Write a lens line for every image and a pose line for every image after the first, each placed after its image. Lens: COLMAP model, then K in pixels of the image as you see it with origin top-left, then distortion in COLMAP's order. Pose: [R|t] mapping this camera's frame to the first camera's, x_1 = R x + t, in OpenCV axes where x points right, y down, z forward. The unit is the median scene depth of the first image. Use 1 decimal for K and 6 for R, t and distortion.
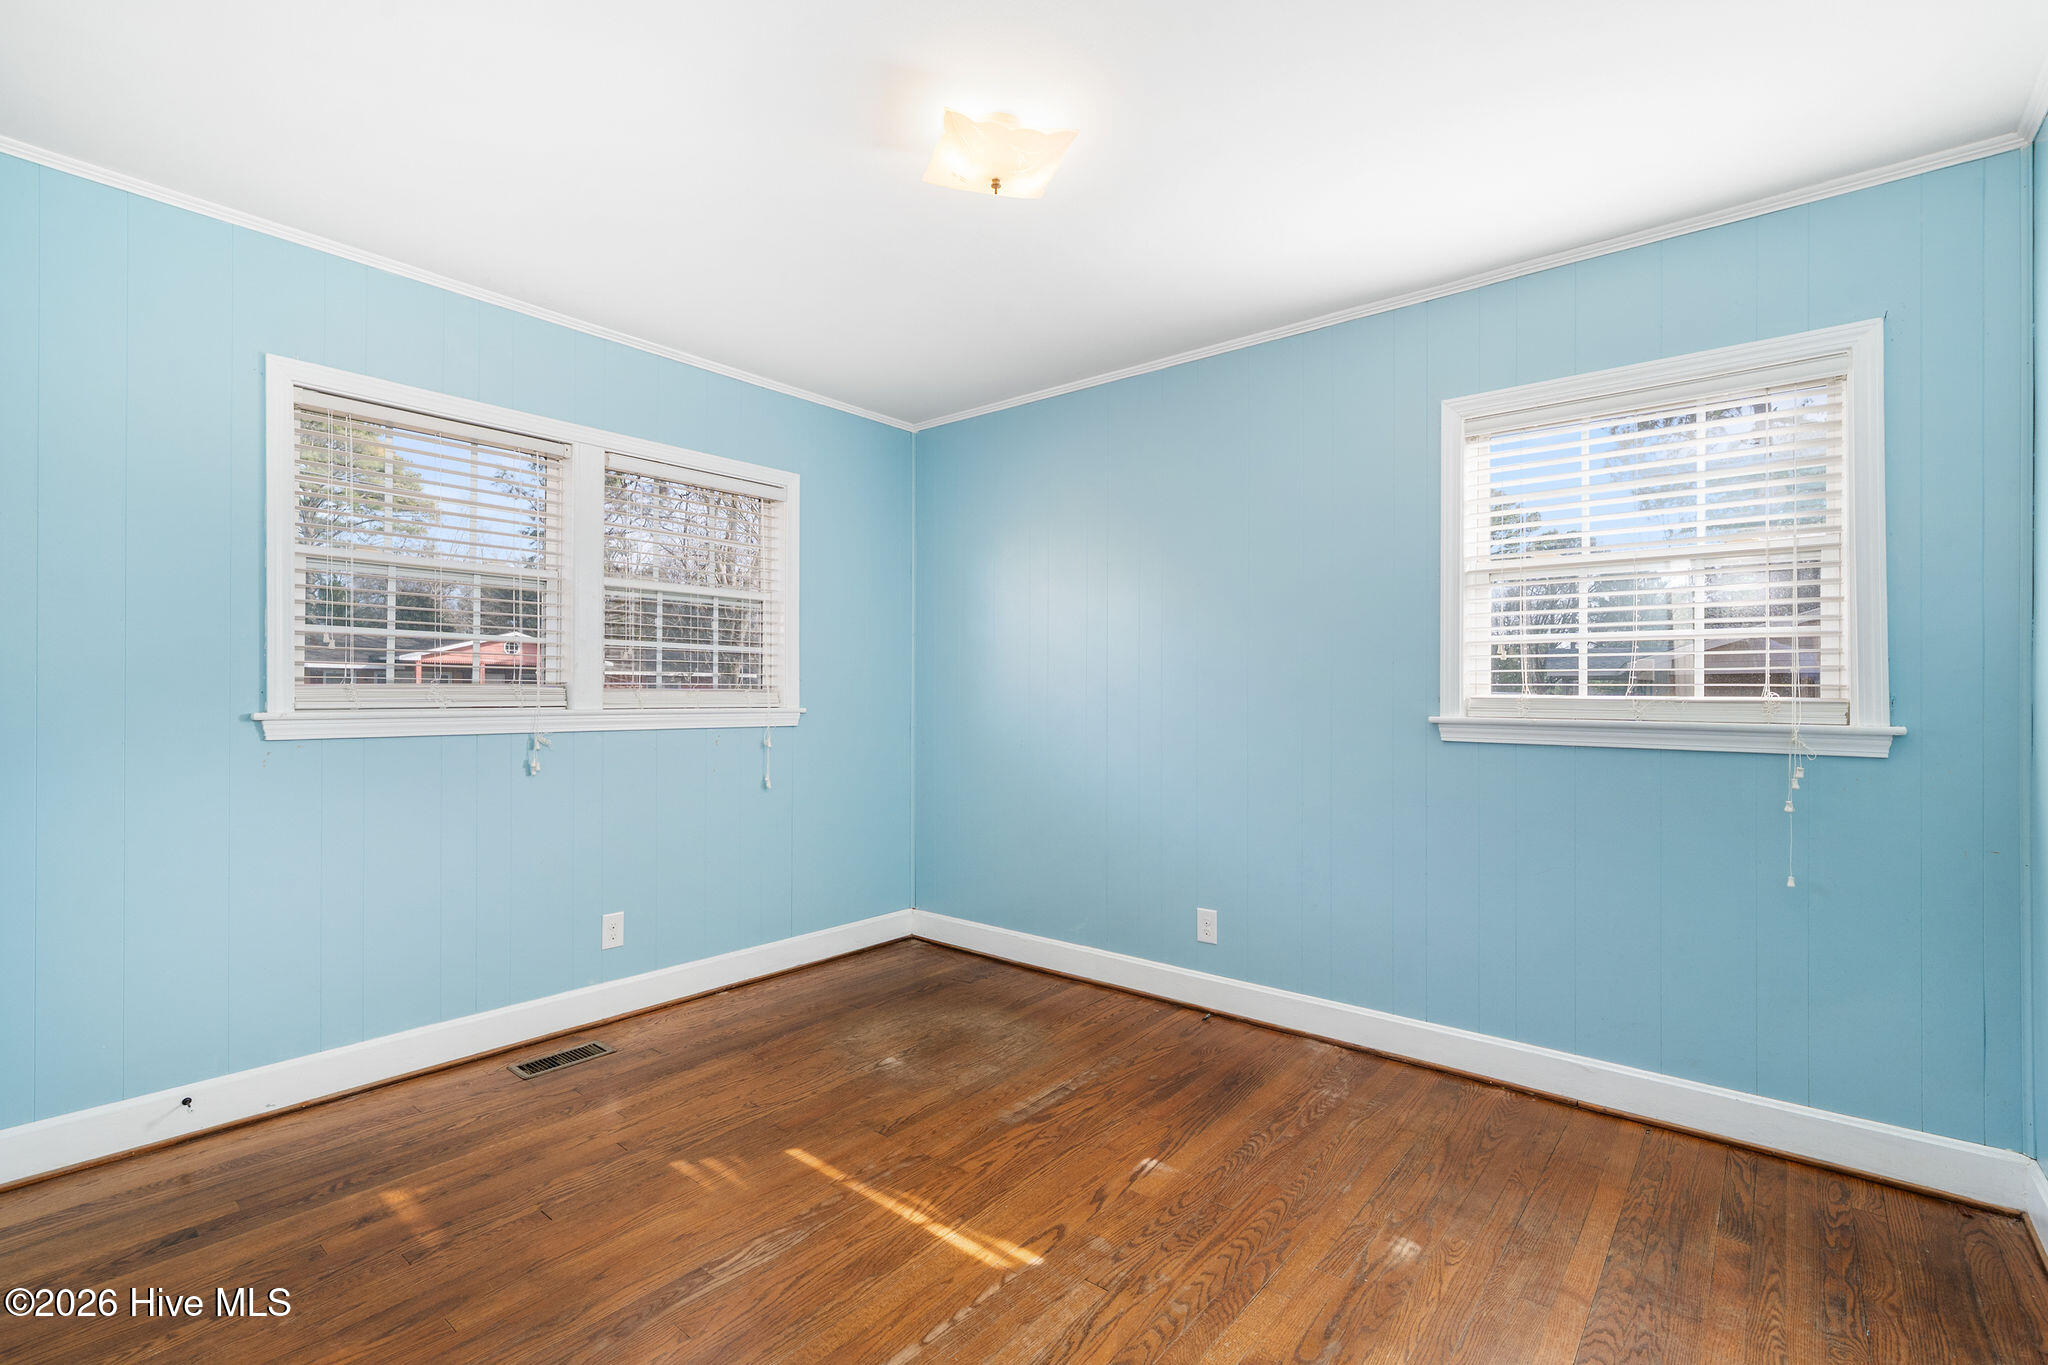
lens RADIAL K [[911.5, 0, 1029.3], [0, 911.5, 691.0], [0, 0, 1]] dist [-0.001964, -0.000496]
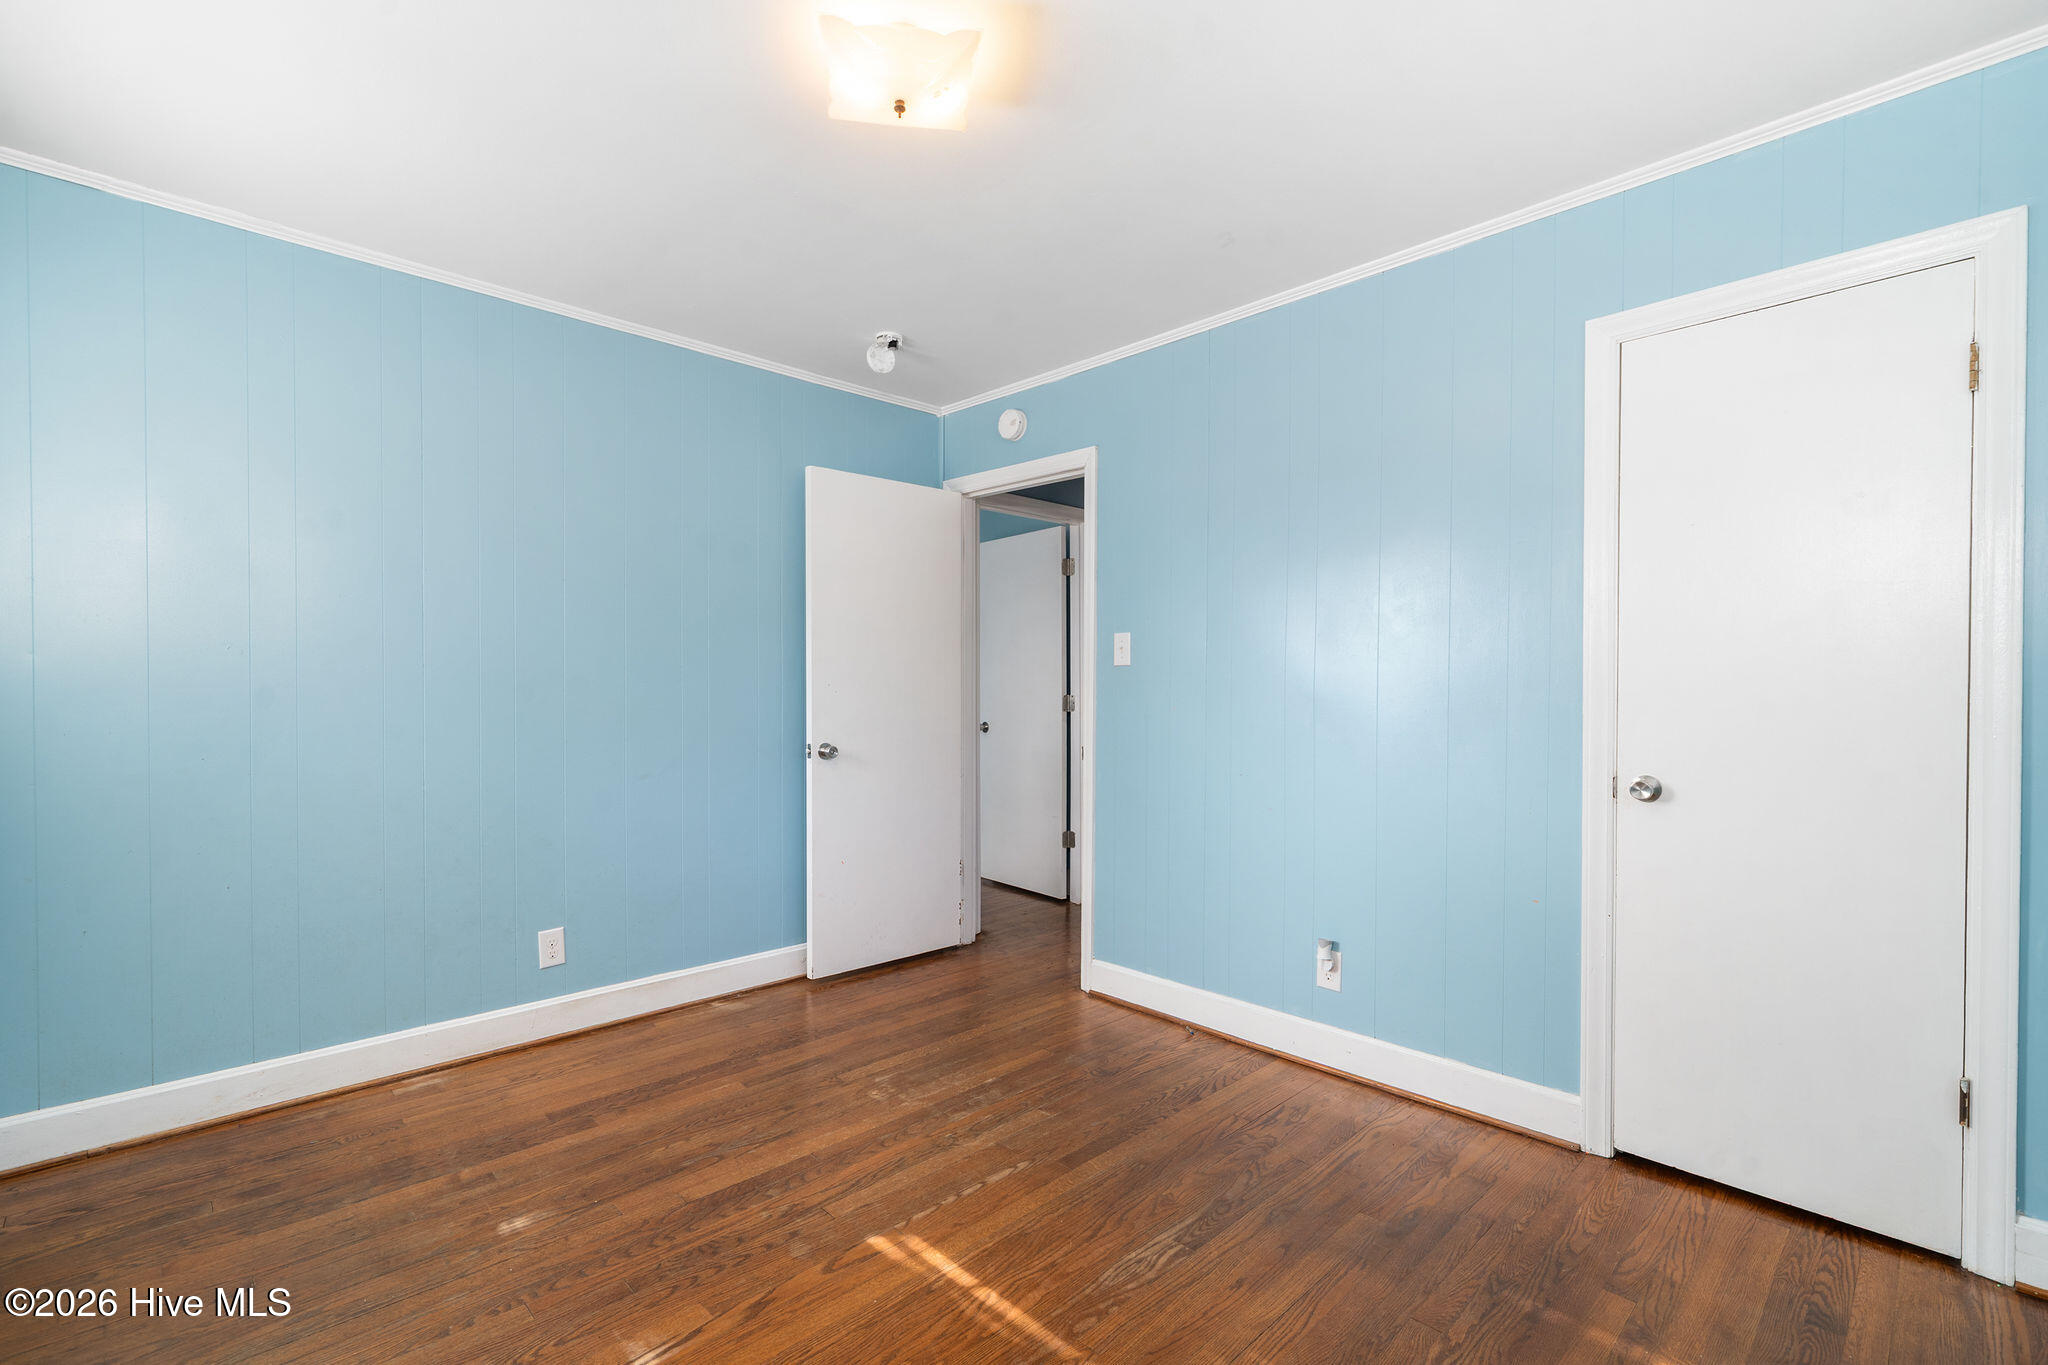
lens RADIAL K [[911.5, 0, 1029.3], [0, 911.5, 691.0], [0, 0, 1]] dist [-0.001964, -0.000496]
pose [[-0.994449, -0.005661, 0.105070, -0.266930], [-0.005793, 0.999983, -0.000956, 0.005412], [-0.105063, -0.001559, -0.994464, 1.936539]]
